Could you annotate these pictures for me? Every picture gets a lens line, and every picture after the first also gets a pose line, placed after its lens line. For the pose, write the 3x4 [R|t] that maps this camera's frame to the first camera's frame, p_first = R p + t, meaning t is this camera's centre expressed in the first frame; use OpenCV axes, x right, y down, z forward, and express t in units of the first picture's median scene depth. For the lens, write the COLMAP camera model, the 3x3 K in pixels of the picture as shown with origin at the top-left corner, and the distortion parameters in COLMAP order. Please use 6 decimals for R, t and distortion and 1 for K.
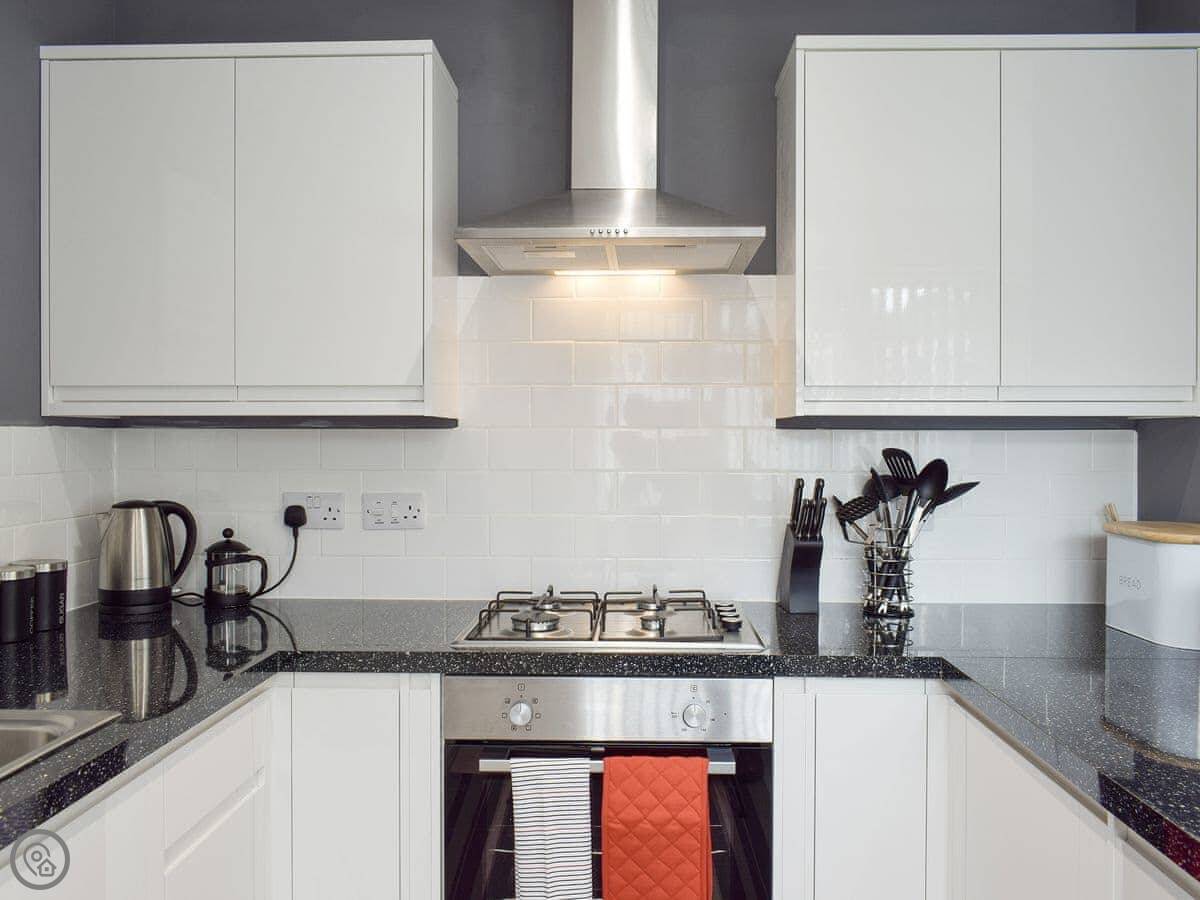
lens RADIAL K [[1087.8, 0, 600.0], [0, 1087.8, 450.0], [0, 0, 1]] dist [-0.010131, -0.007879]
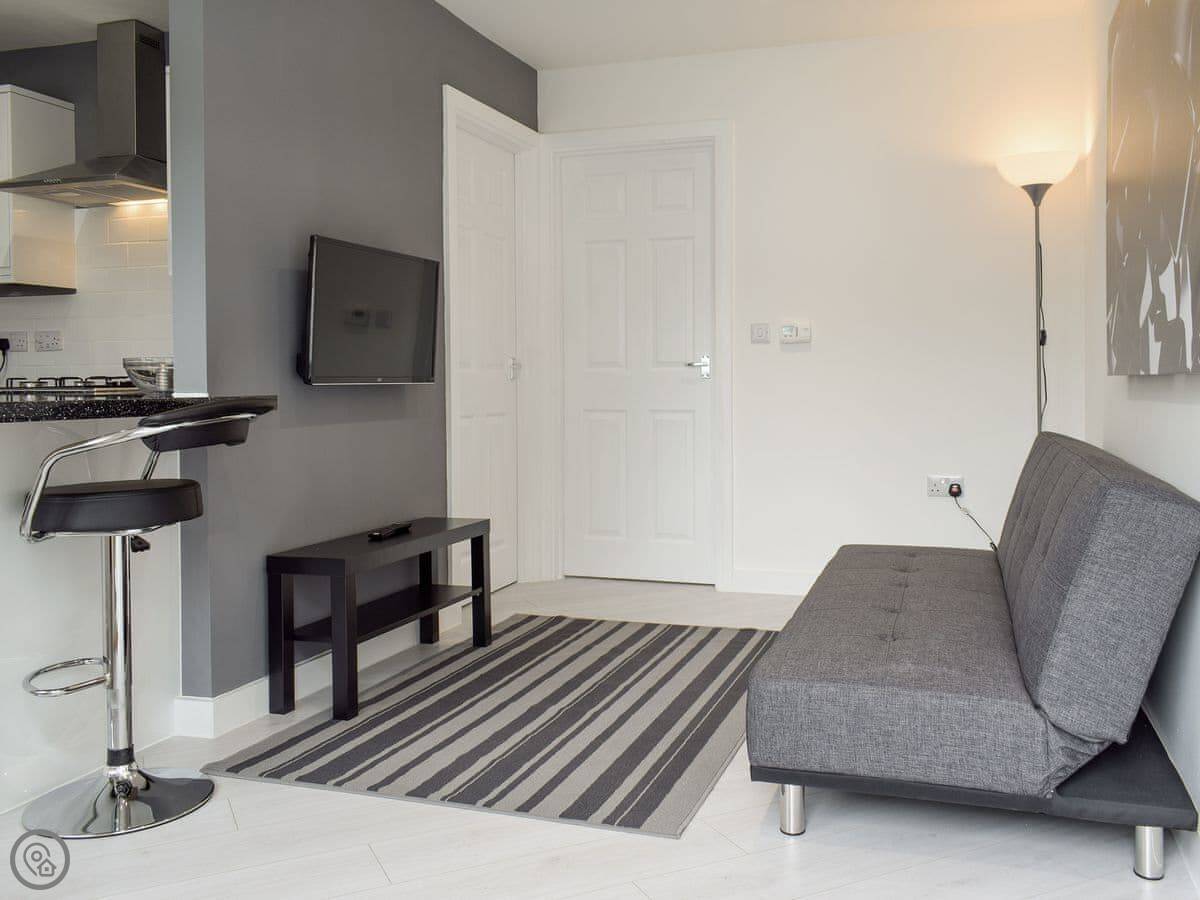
lens RADIAL K [[1082.0, 0, 599.6], [0, 1082.0, 384.5], [0, 0, 1]] dist [0.043726, 0.000530]
pose [[0.953096, -0.006657, -0.302594, 1.279121], [0.005076, 0.999969, -0.006009, 0.149758], [0.302624, 0.004191, 0.953101, -0.473773]]
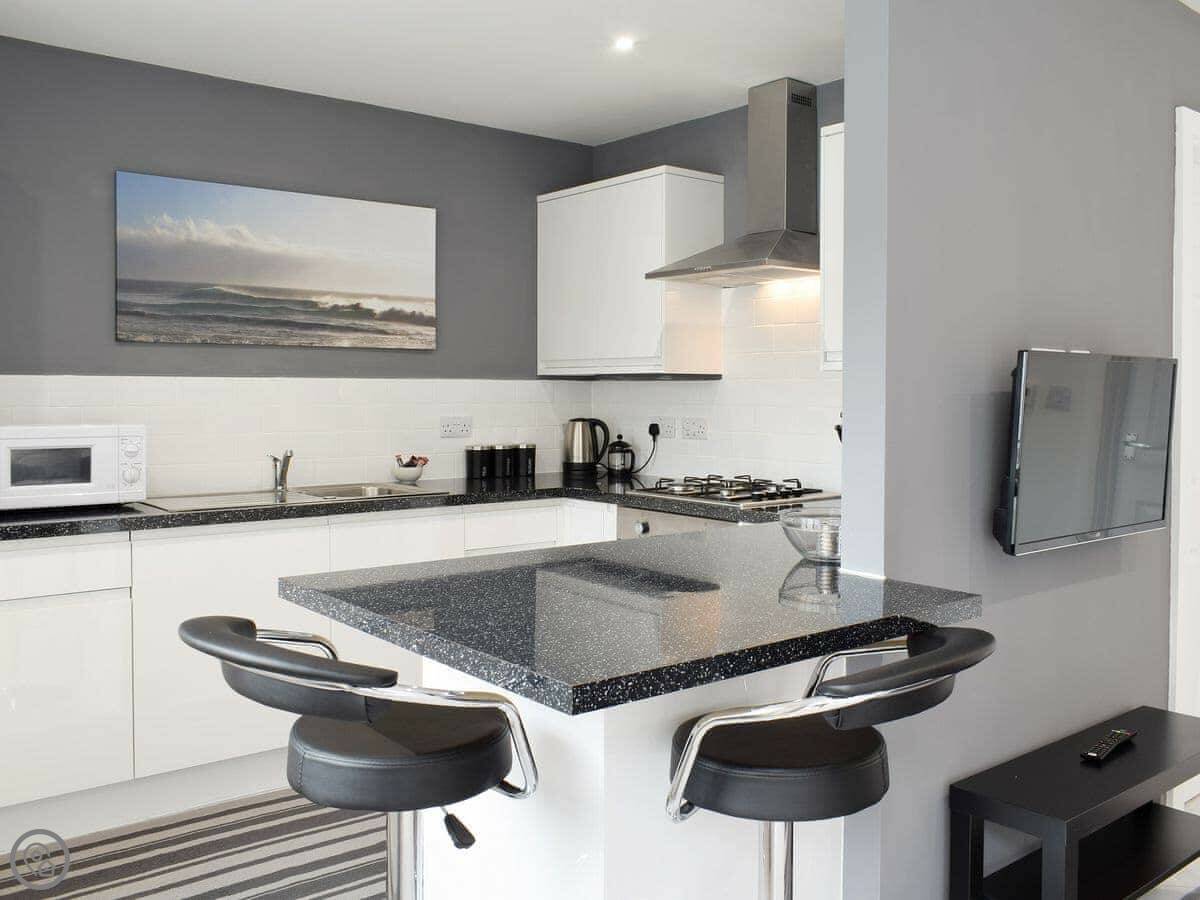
lens RADIAL K [[1059.6, 0, 599.9], [0, 1059.6, 429.0], [0, 0, 1]] dist [-0.035838, -0.003615]
pose [[0.654515, 0.030875, -0.755418, 1.015435], [-0.011480, 0.999456, 0.030902, 0.007054], [0.755962, -0.011553, 0.654514, -0.219957]]
